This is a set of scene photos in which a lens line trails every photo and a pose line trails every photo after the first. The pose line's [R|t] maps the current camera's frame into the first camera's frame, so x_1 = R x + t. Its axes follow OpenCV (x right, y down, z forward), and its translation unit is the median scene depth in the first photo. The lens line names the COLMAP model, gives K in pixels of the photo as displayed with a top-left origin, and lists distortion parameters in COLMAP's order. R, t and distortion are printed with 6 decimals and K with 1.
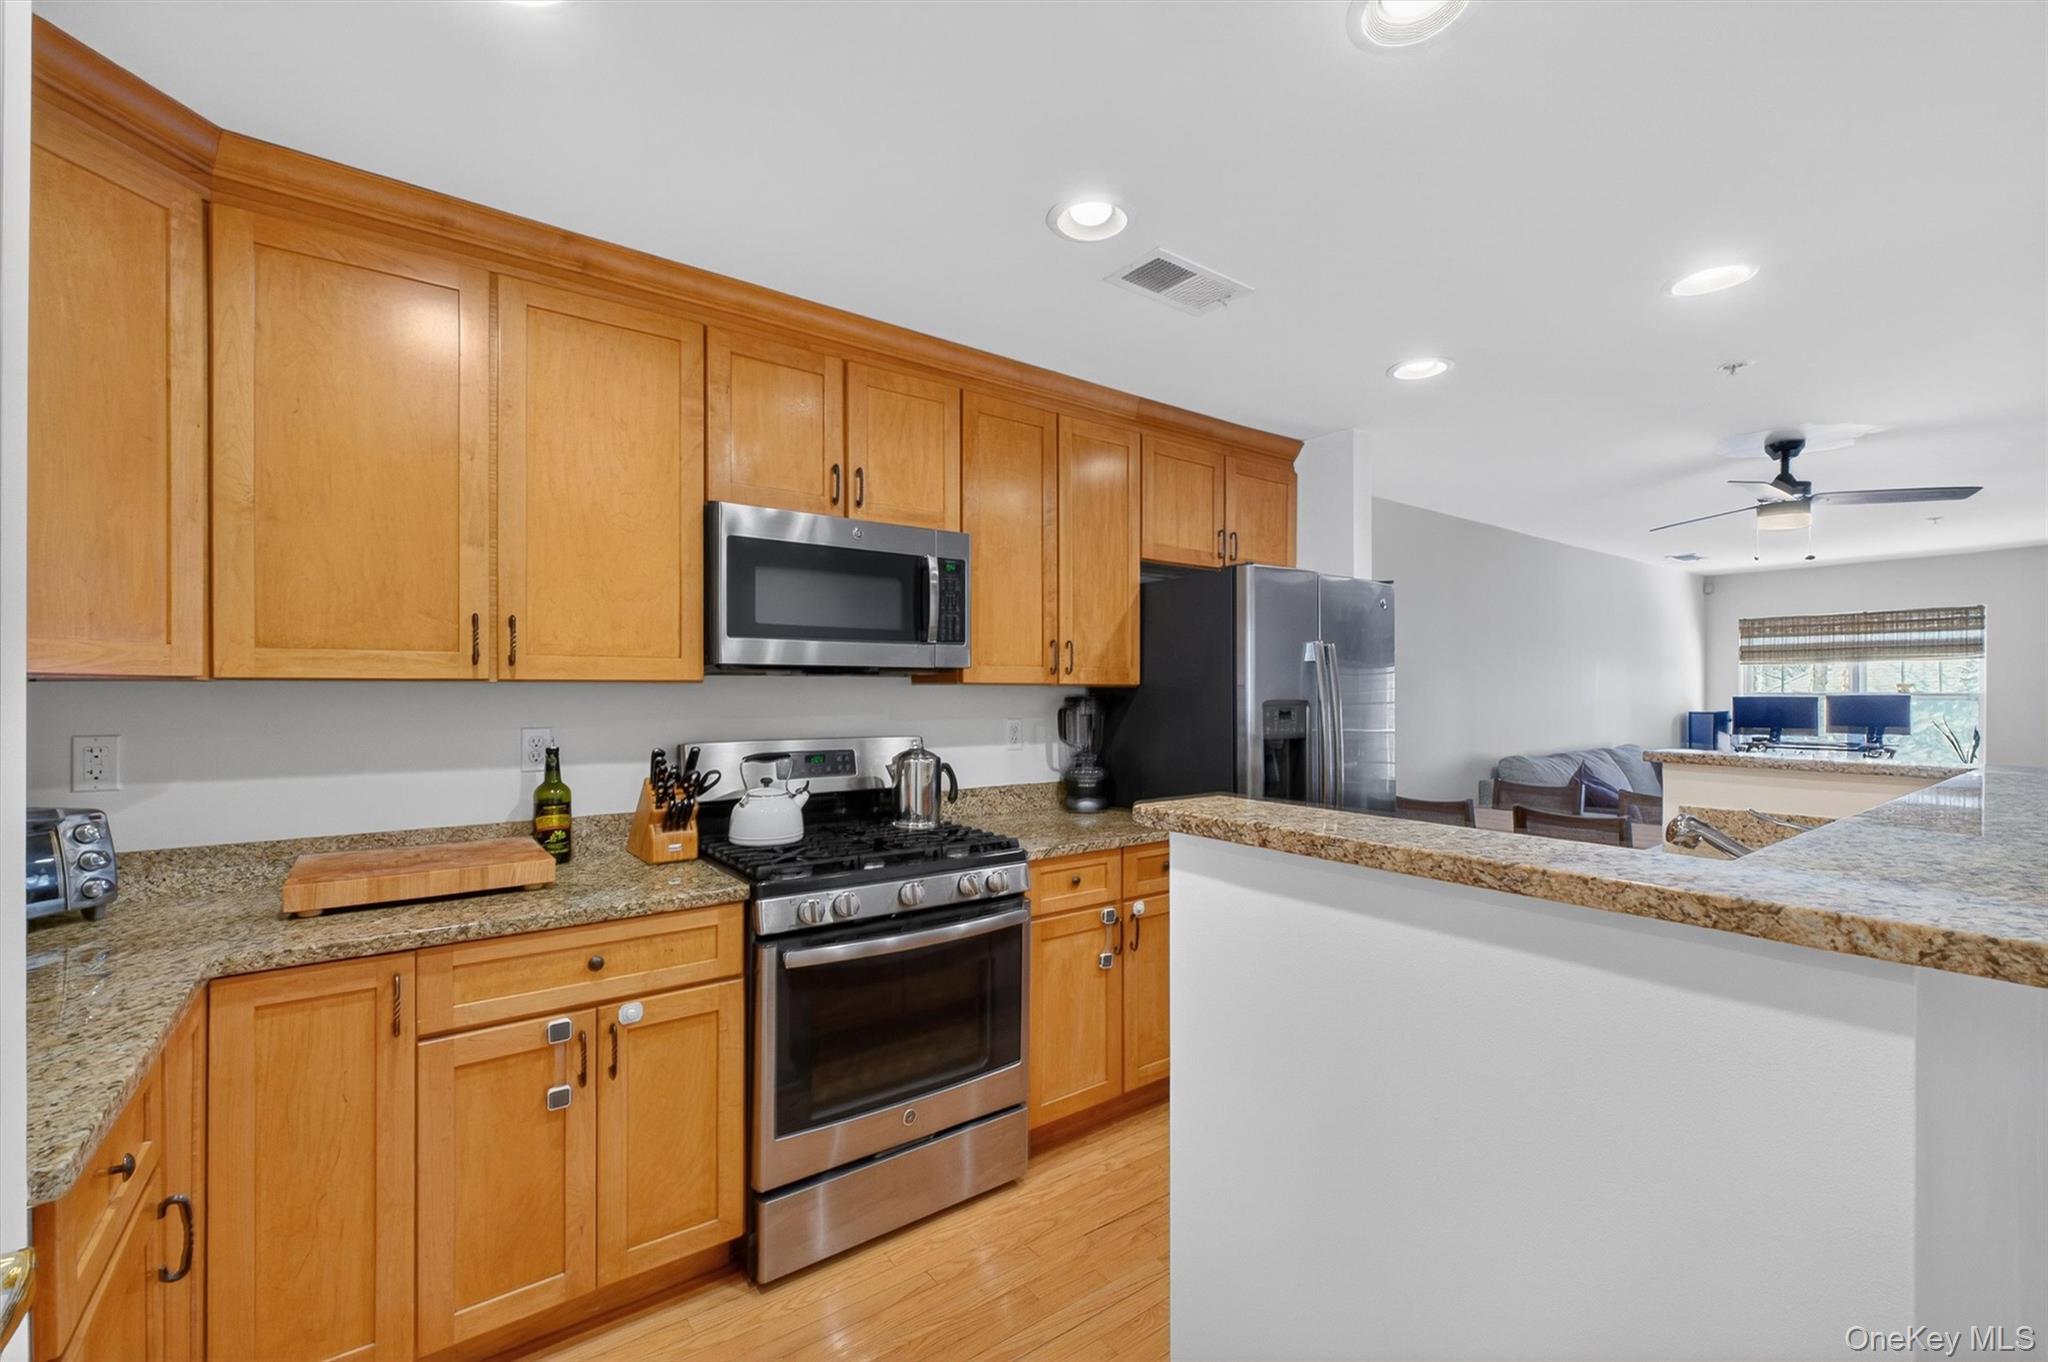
lens RADIAL K [[865.7, 0, 1032.5], [0, 865.7, 691.4], [0, 0, 1]] dist [-0.001578, 0.002873]
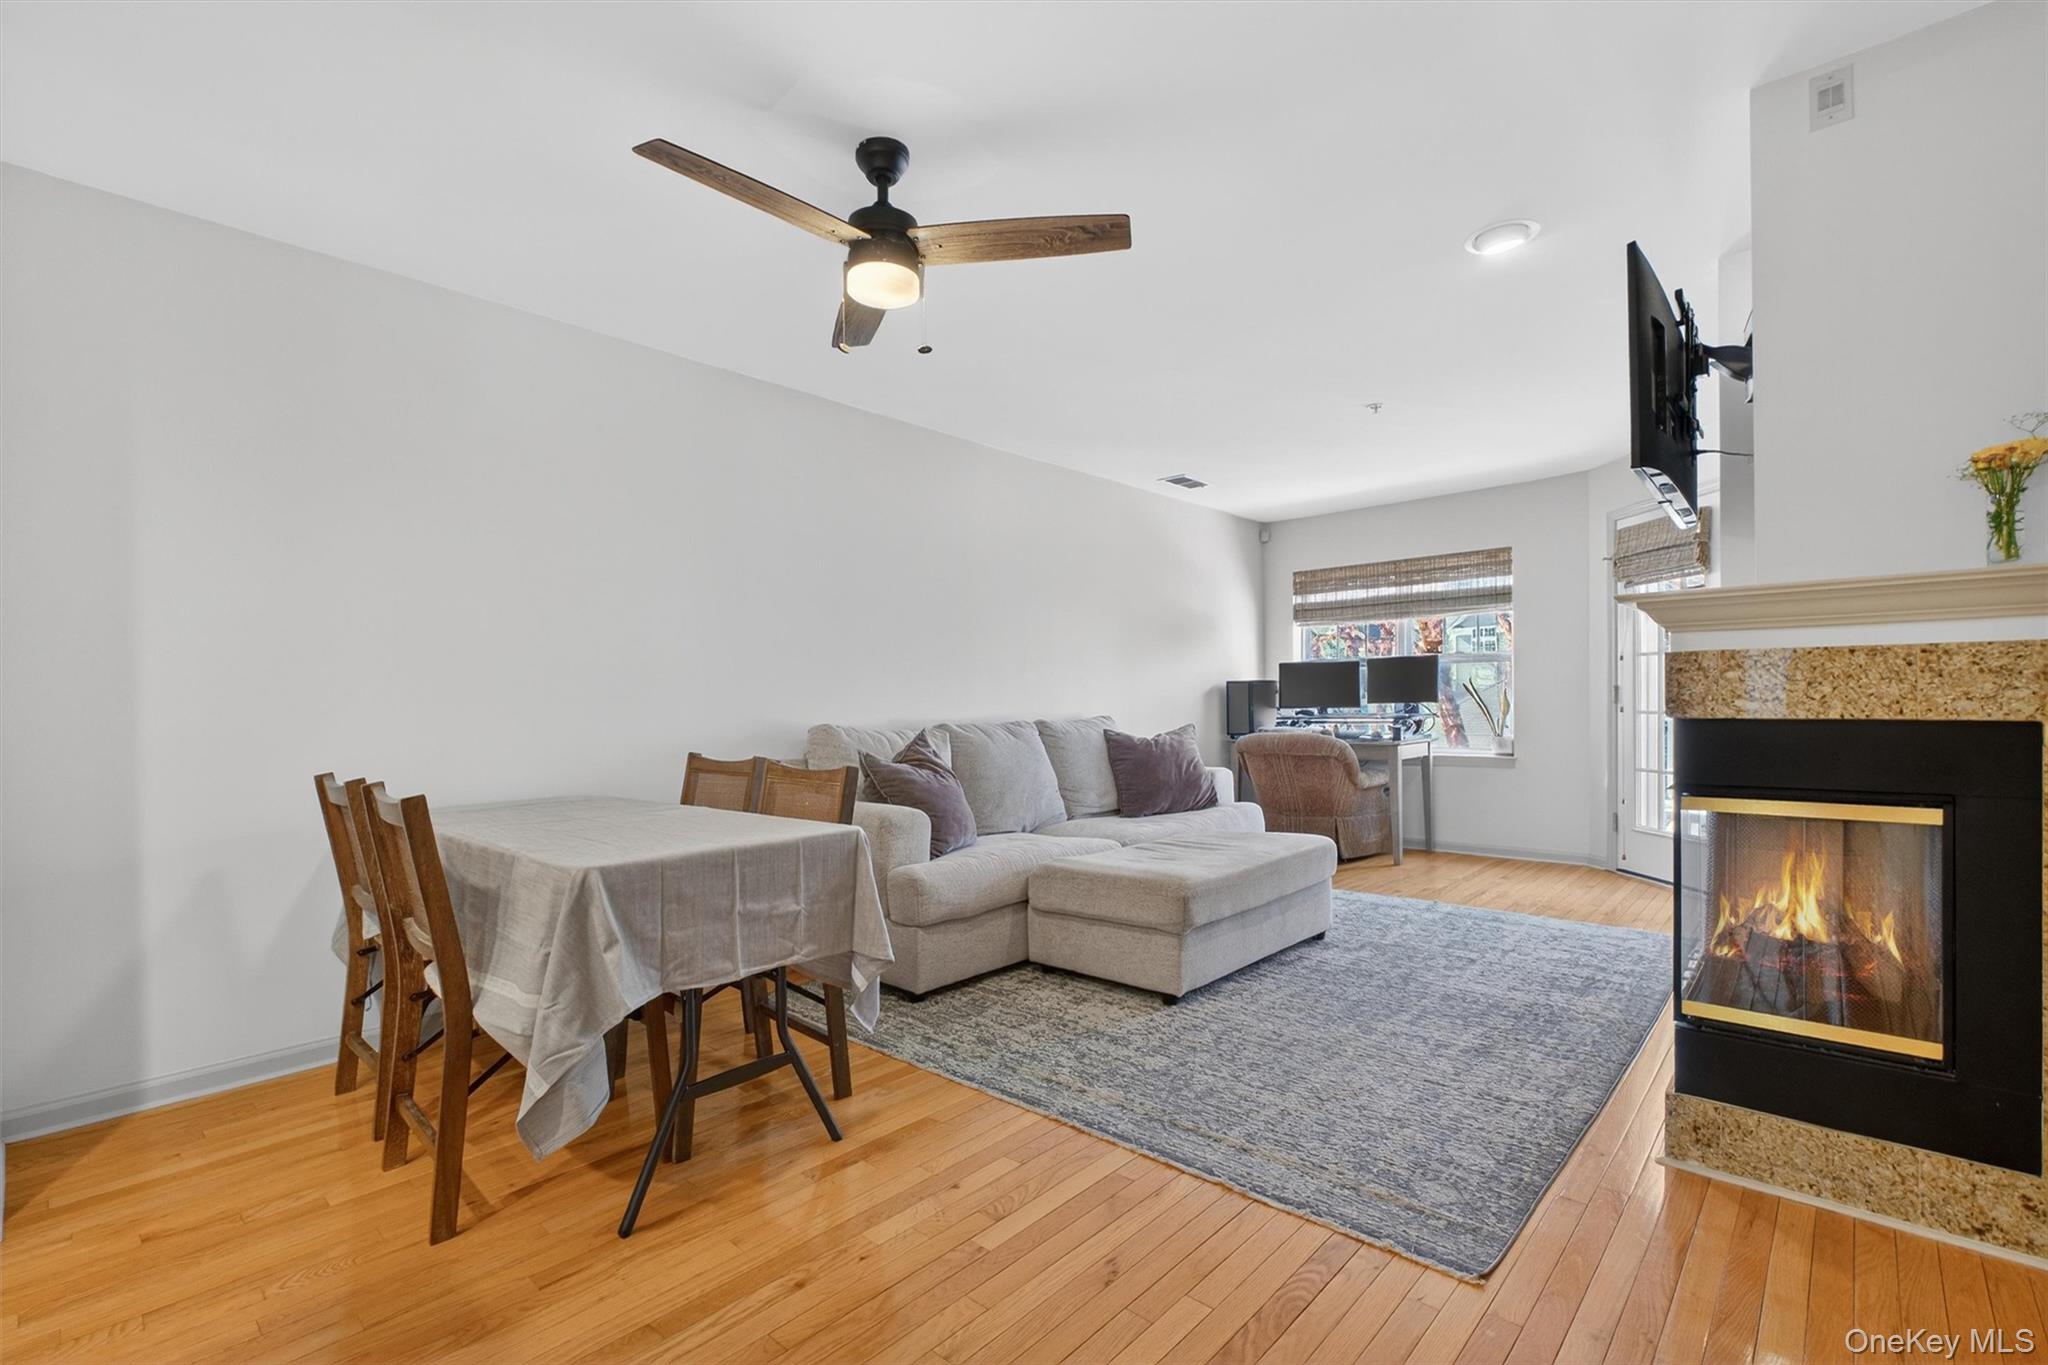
lens RADIAL K [[925.8, 0, 1035.5], [0, 925.8, 707.9], [0, 0, 1]] dist [0.020334, 0.000393]
pose [[0.982049, -0.011355, 0.188285, 1.012578], [0.010629, 0.999932, 0.004868, 0.102986], [-0.188327, -0.002780, 0.982102, 0.423560]]
